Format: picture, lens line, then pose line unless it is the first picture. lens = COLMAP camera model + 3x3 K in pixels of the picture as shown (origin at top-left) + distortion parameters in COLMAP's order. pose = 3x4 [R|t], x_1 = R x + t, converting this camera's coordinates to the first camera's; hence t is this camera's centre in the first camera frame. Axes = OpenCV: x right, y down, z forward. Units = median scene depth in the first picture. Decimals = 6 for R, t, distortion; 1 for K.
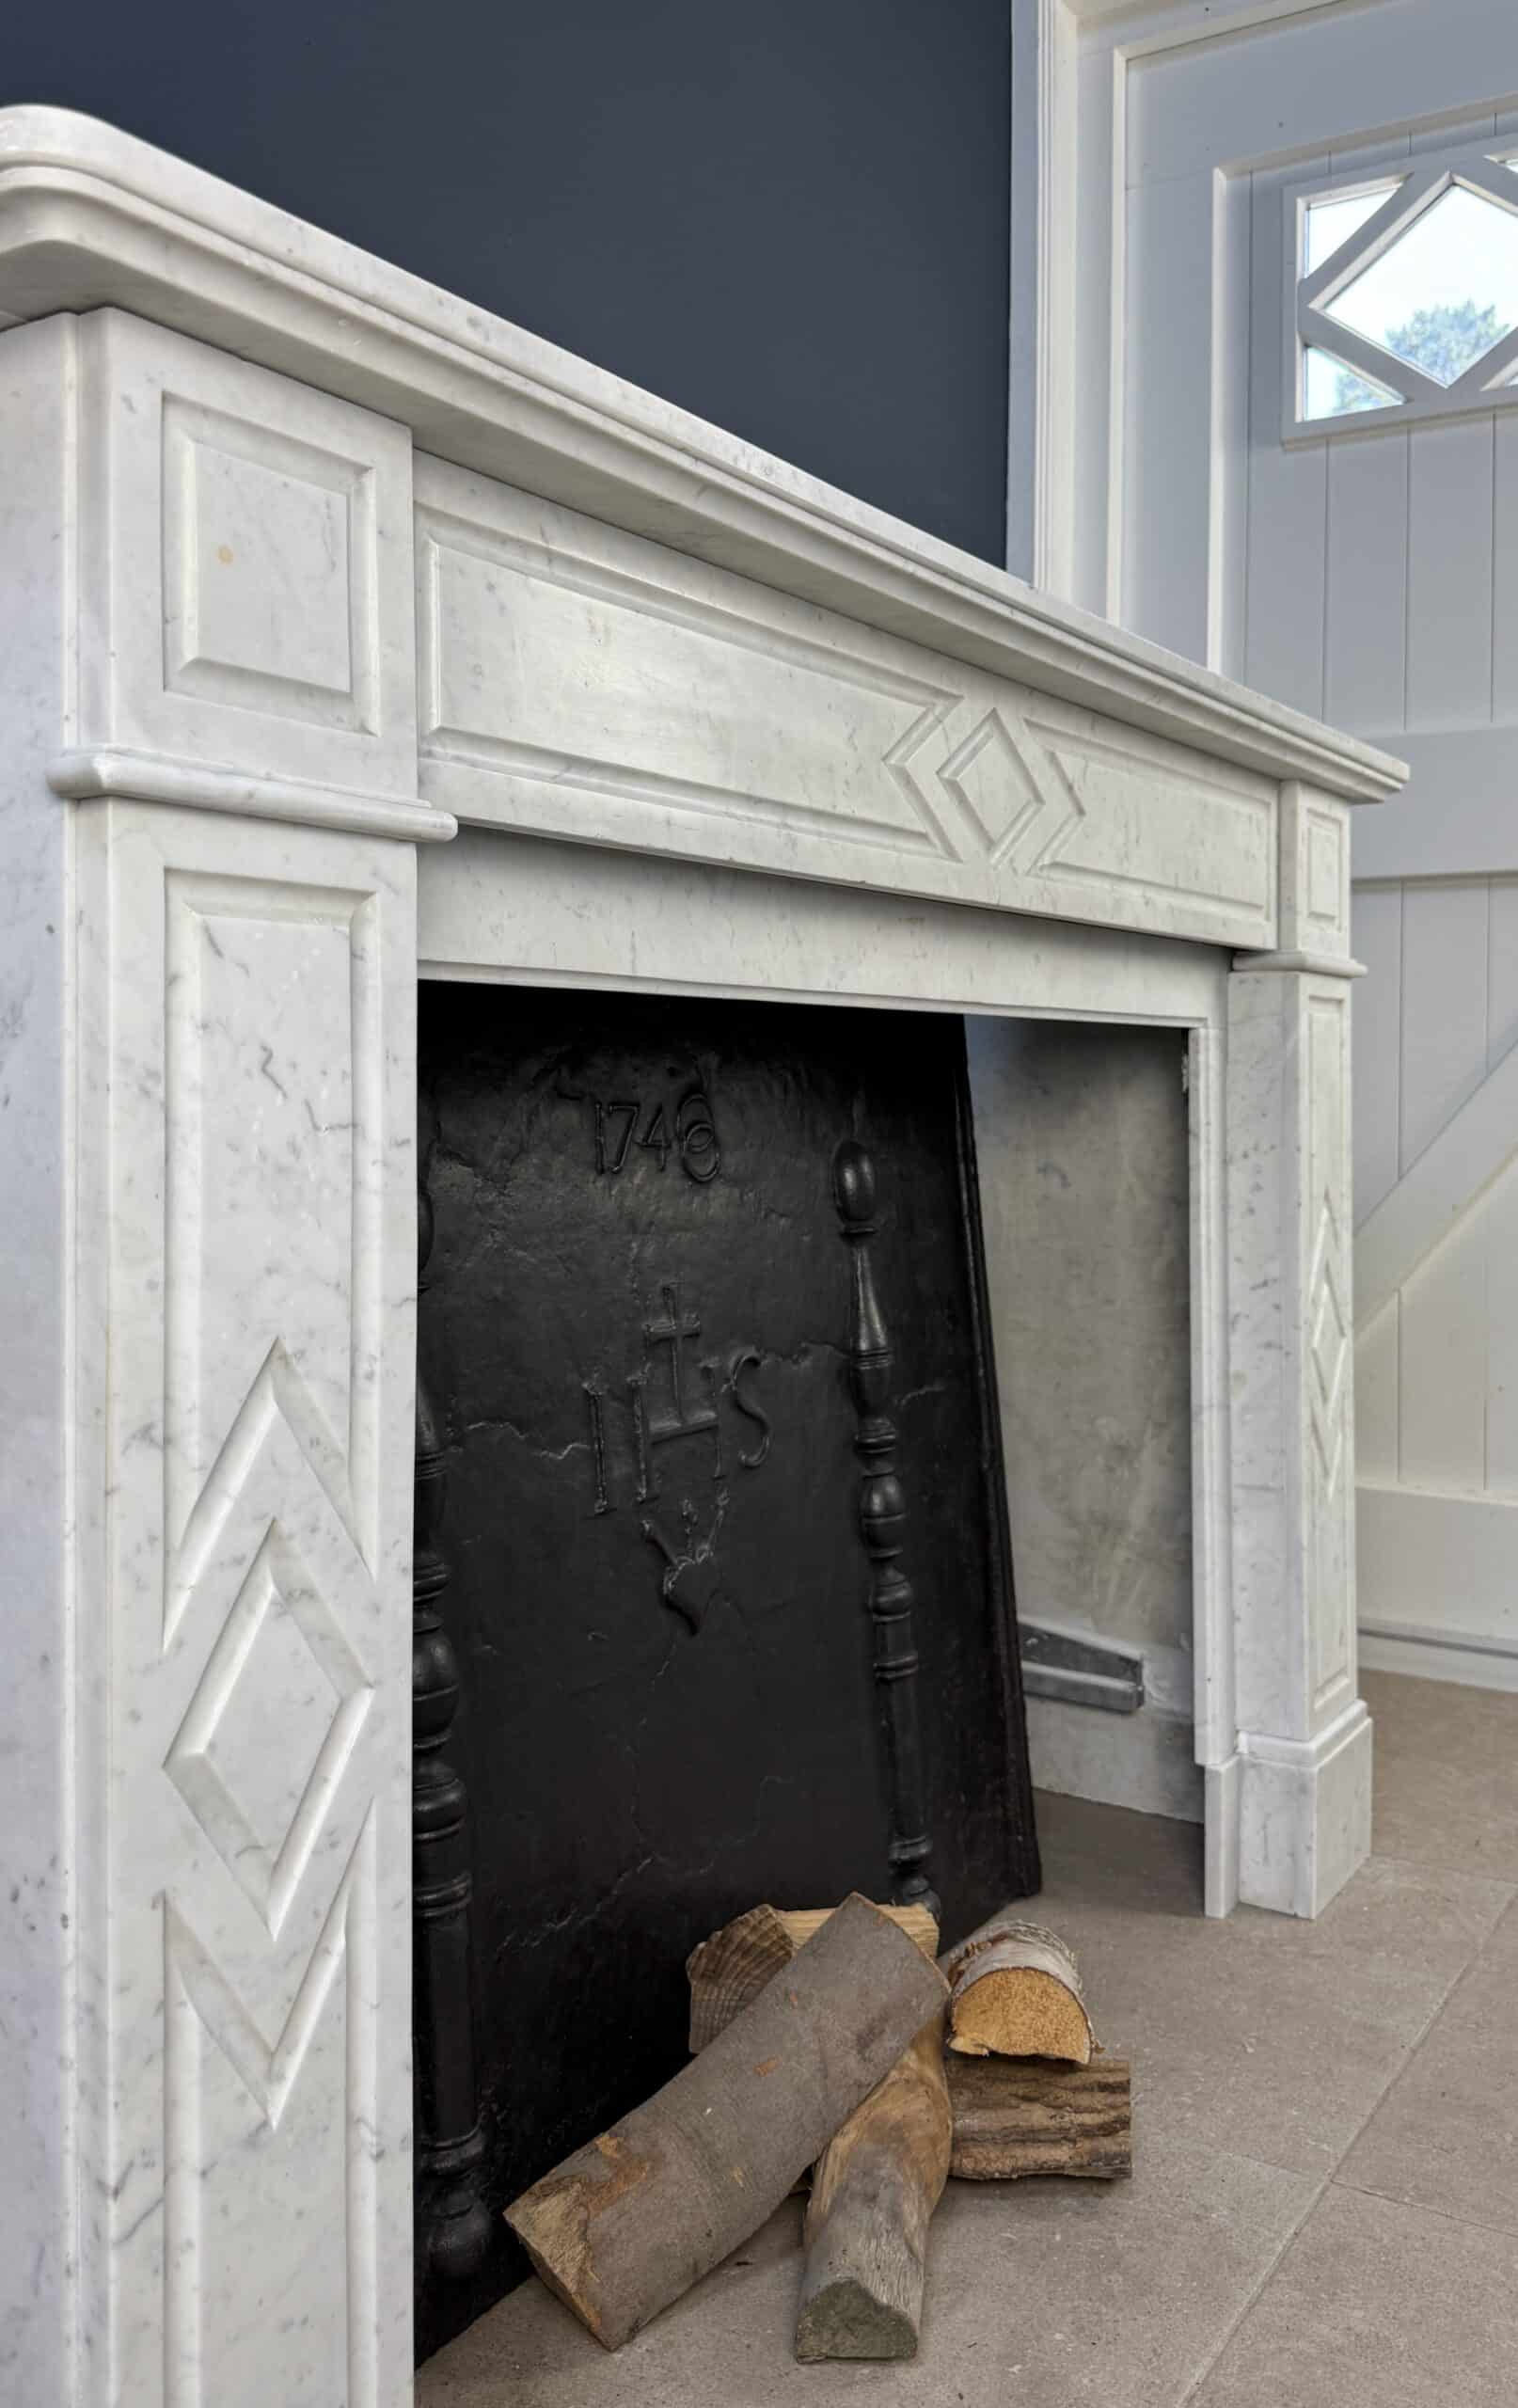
lens RADIAL K [[1948.5, 0, 817.8], [0, 1948.5, 1075.2], [0, 0, 1]] dist [0.141552, -0.295949]
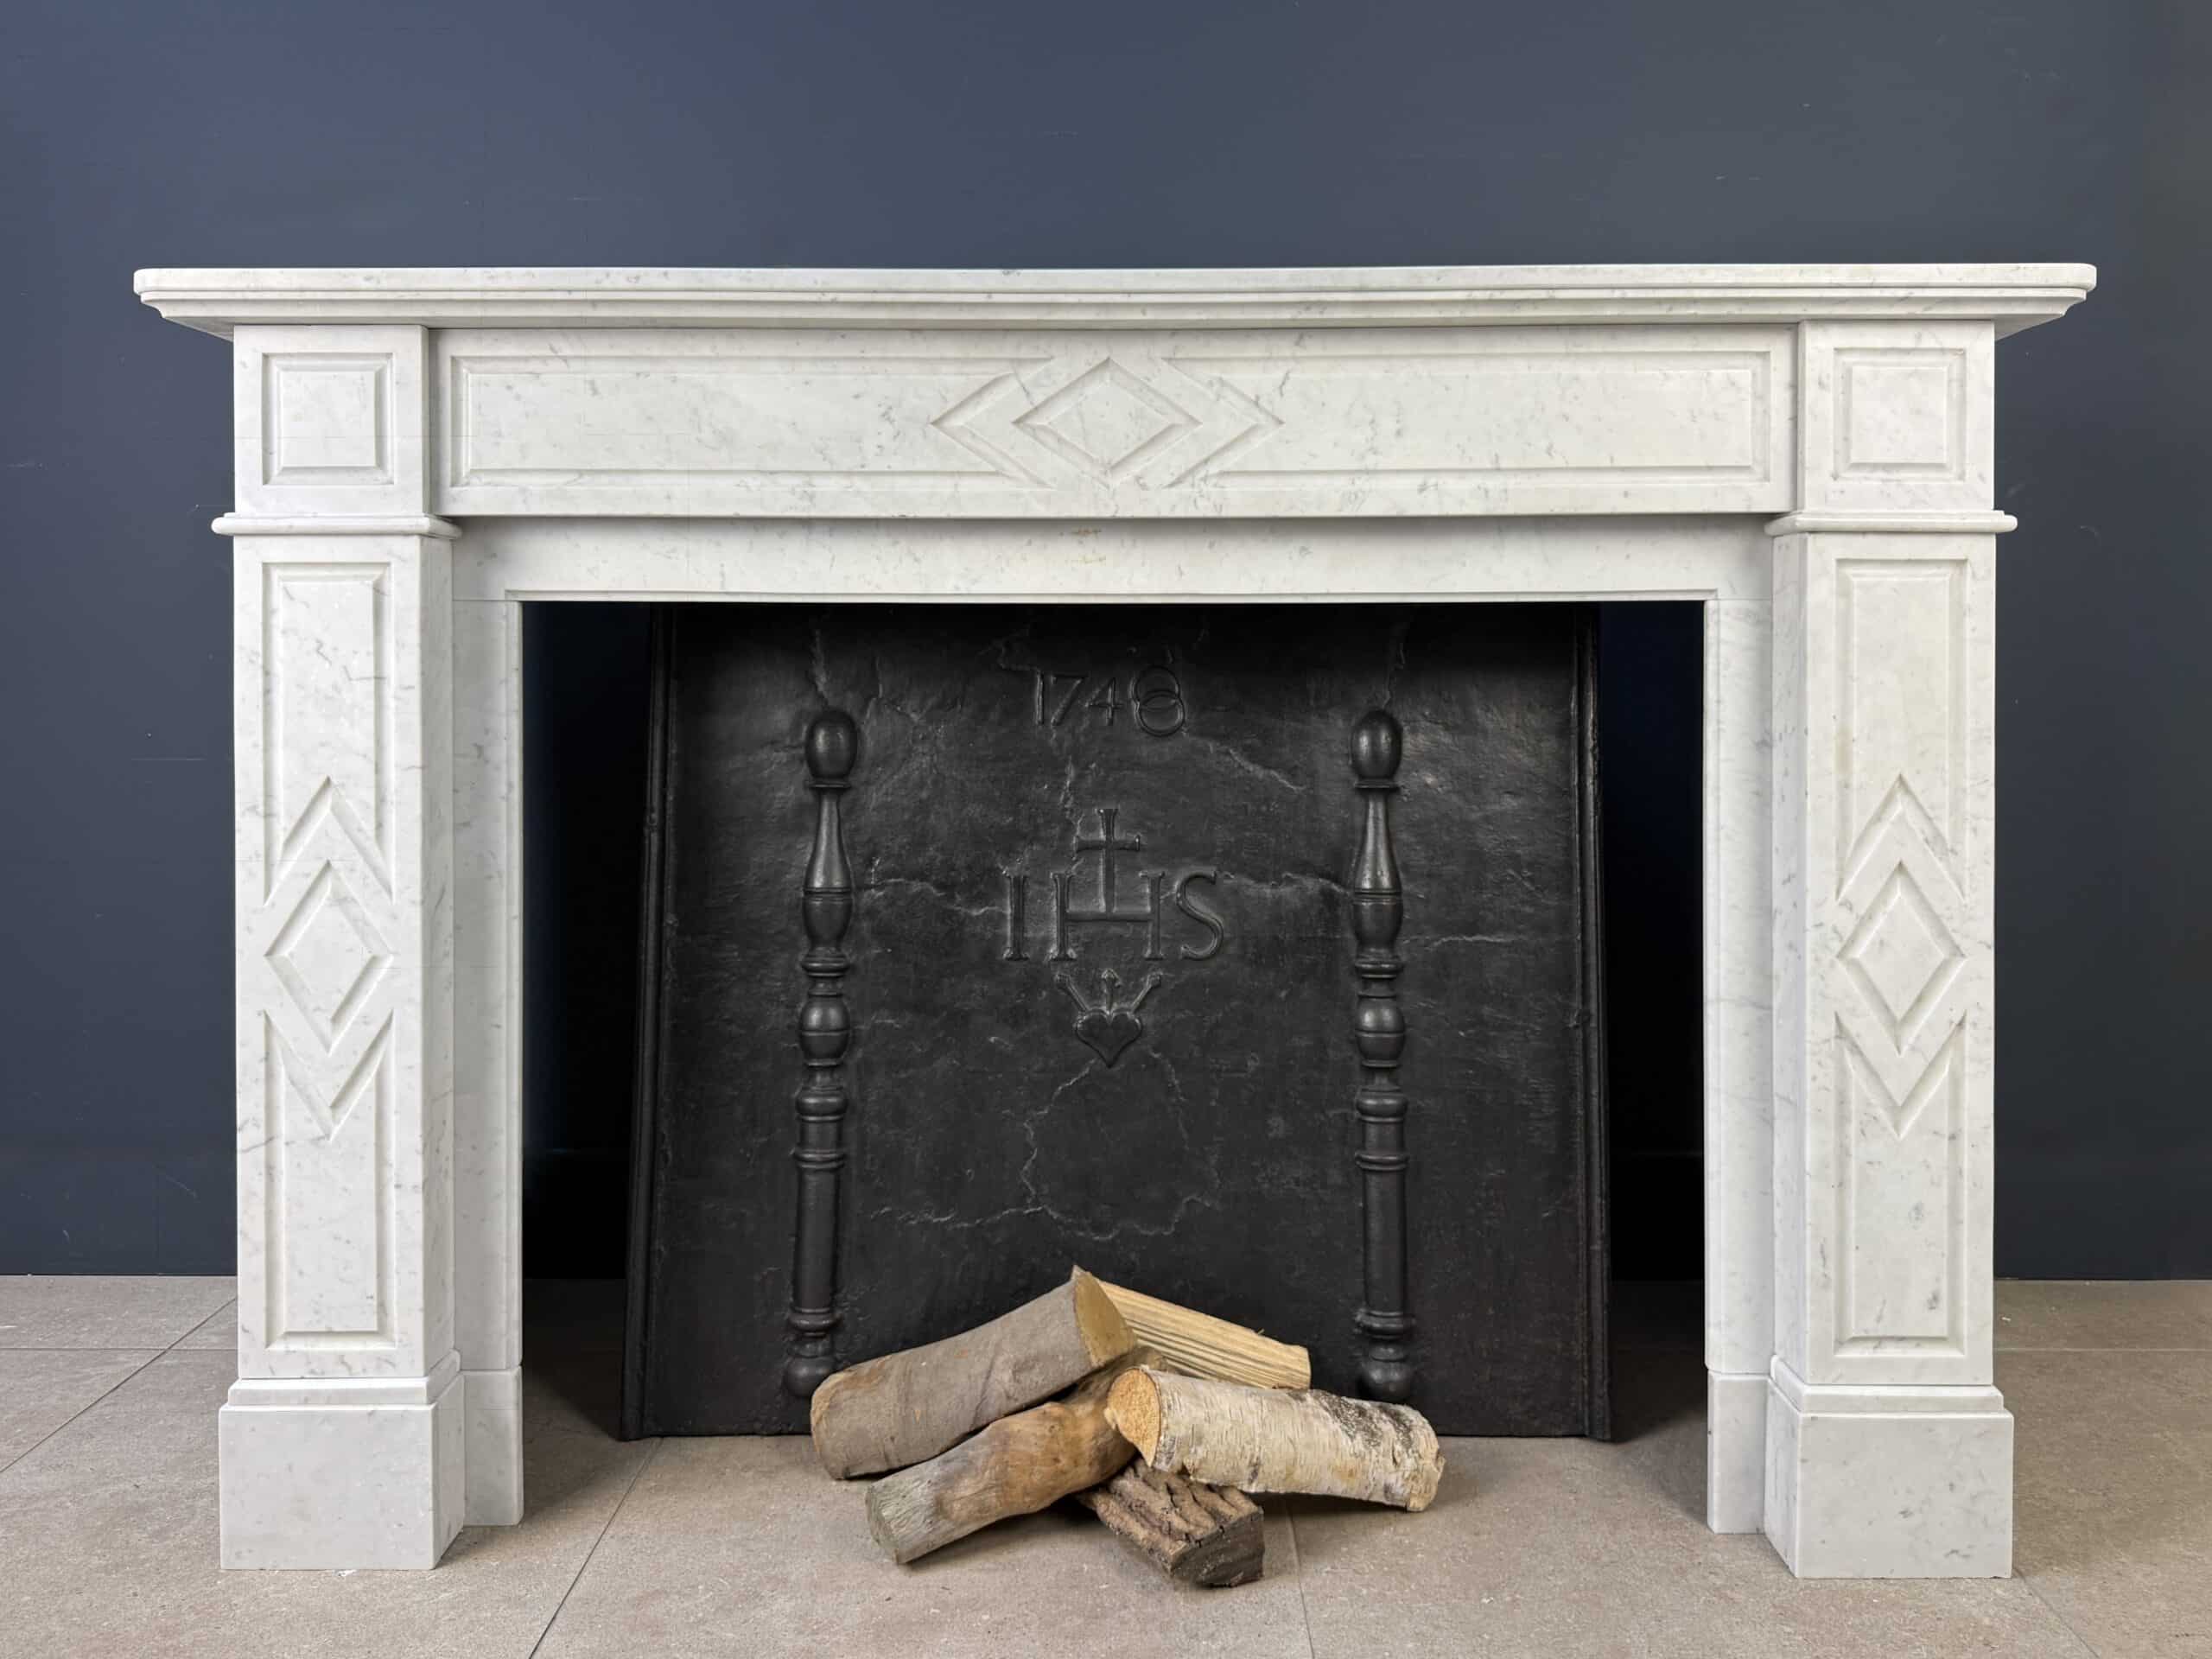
lens RADIAL K [[1659.5, 0, 1120.6], [0, 1659.5, 683.6], [0, 0, 1]] dist [0.076350, -0.101637]
pose [[0.521865, 0.010168, -0.852968, 0.979455], [0.002705, 0.999904, 0.013575, 0.005705], [0.853024, -0.009392, 0.521787, 0.442997]]
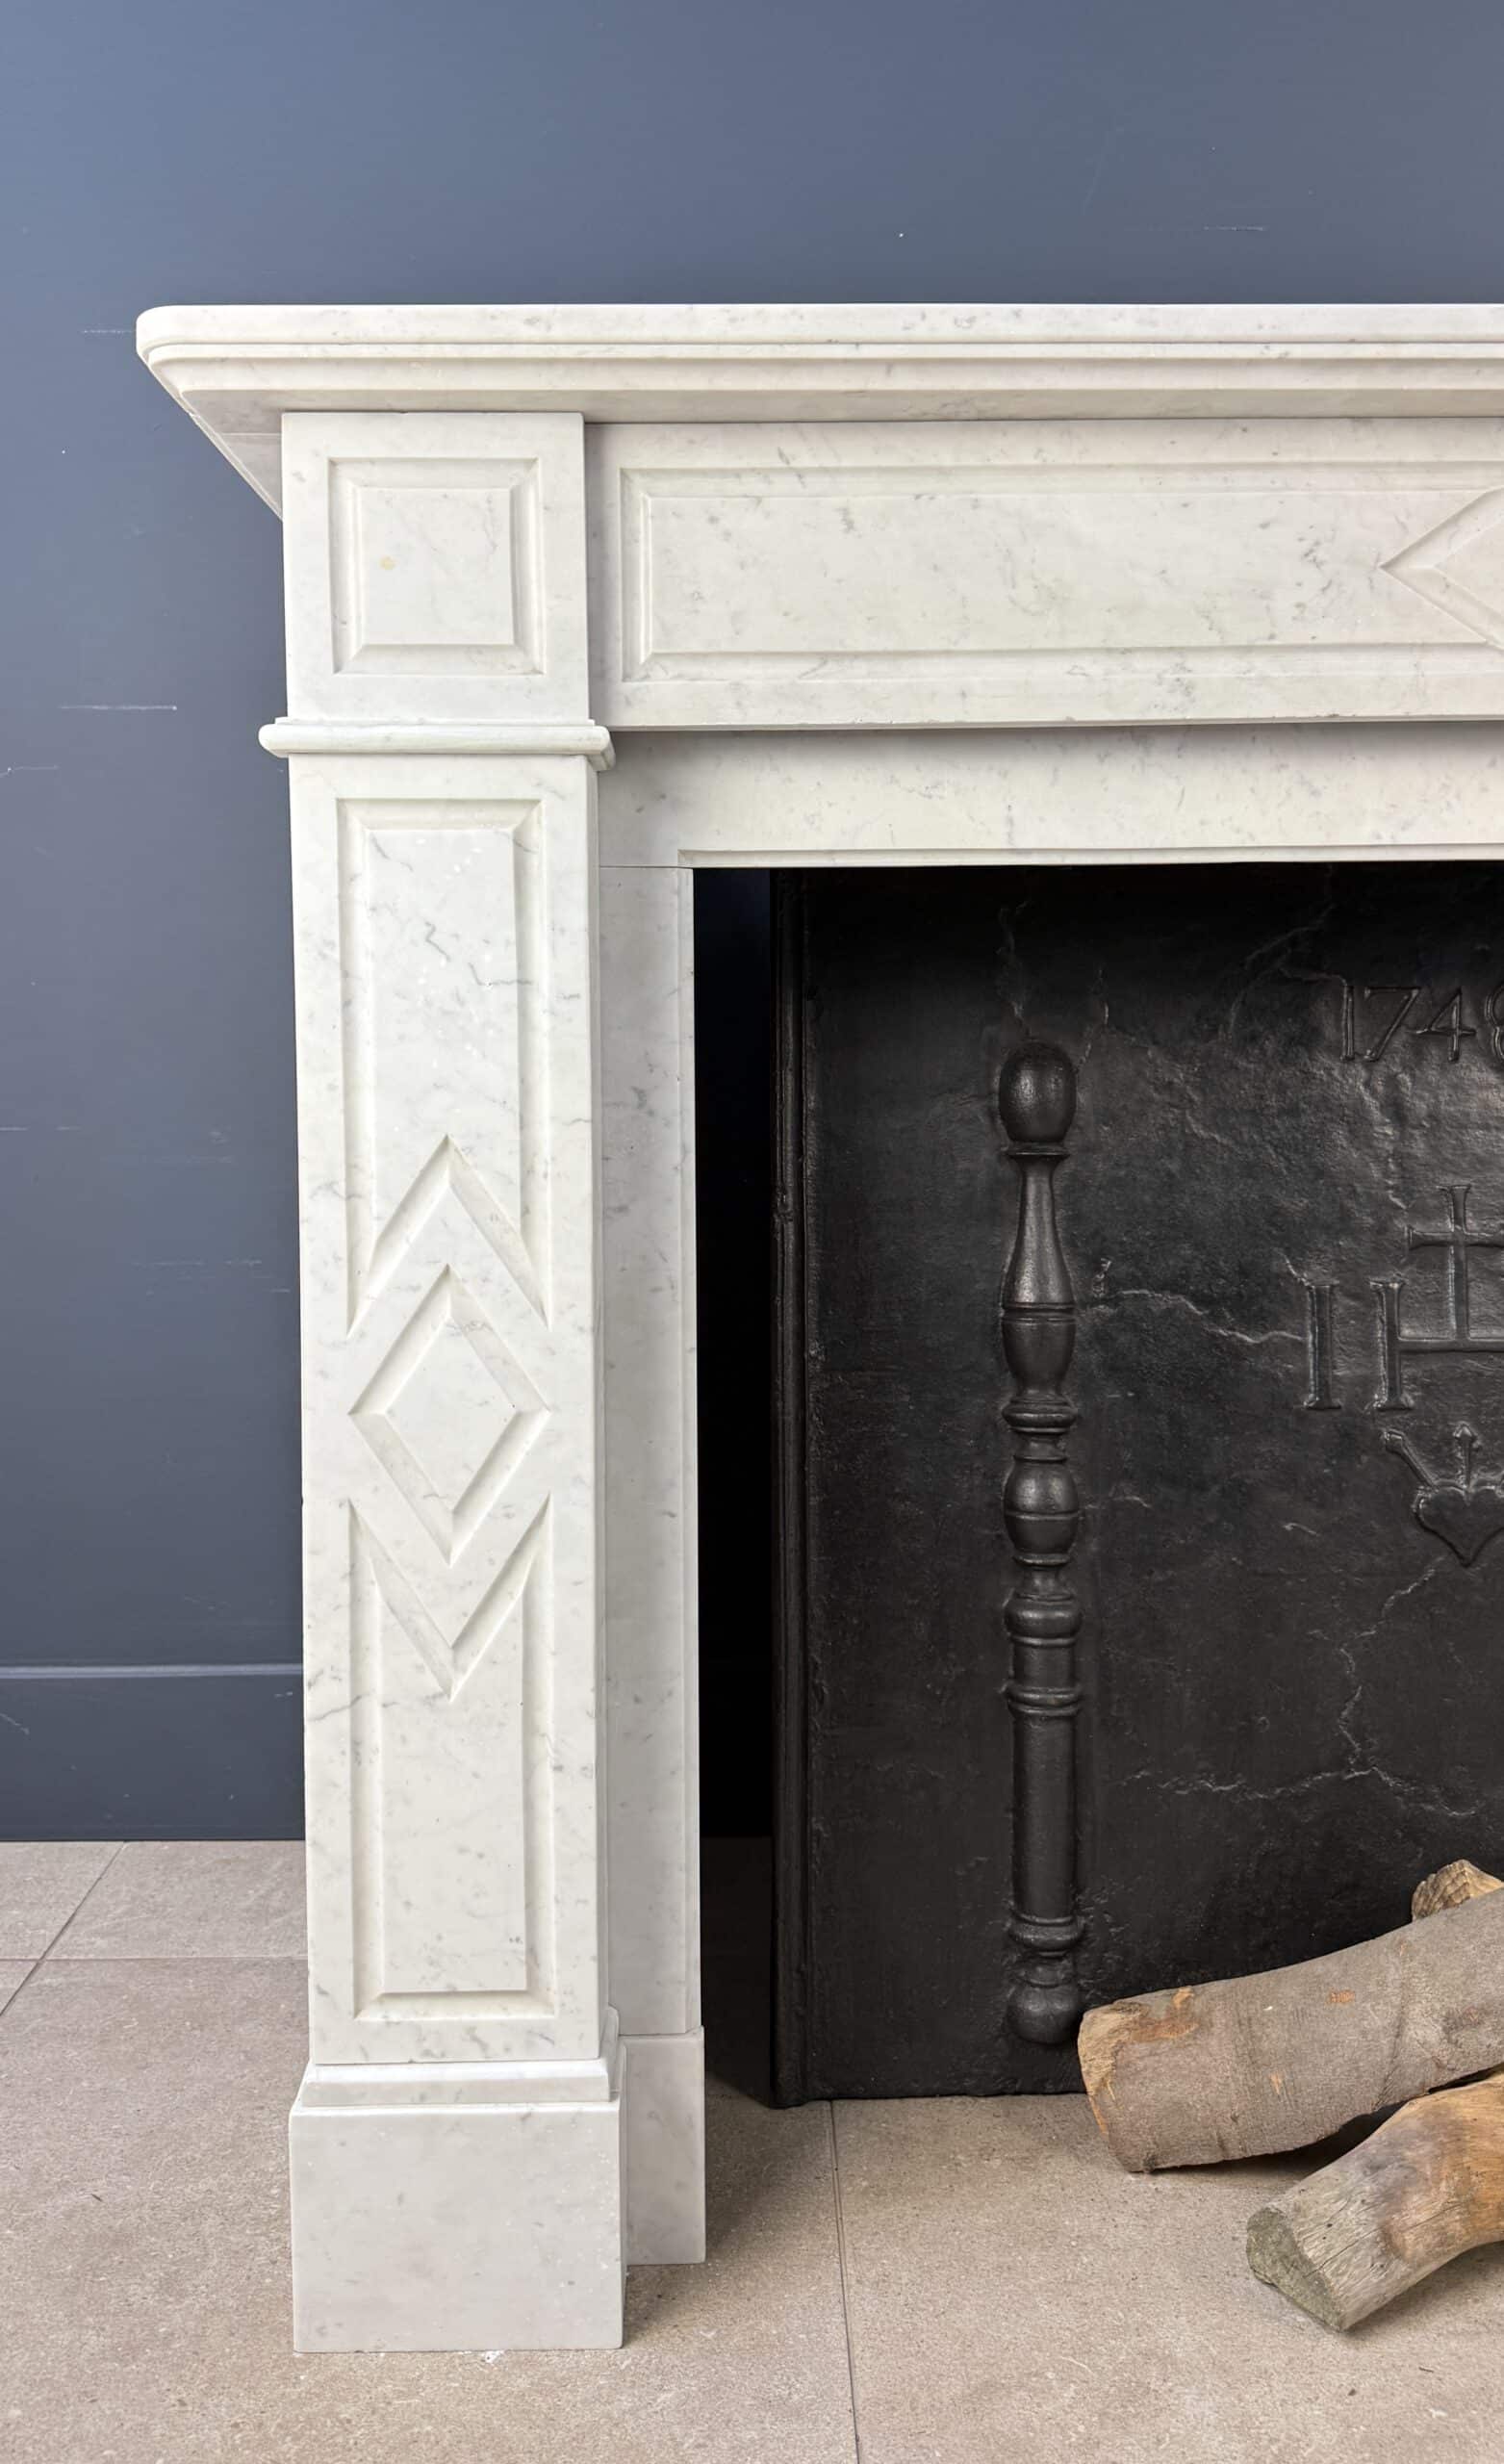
lens RADIAL K [[1873.3, 0, 752.2], [0, 1873.3, 1138.8], [0, 0, 1]] dist [0.134011, -0.242800]
pose [[0.534769, 0.041821, -0.843963, 0.535883], [0.008012, 0.998479, 0.054555, 0.037227], [0.844961, -0.035936, 0.533620, 0.271722]]
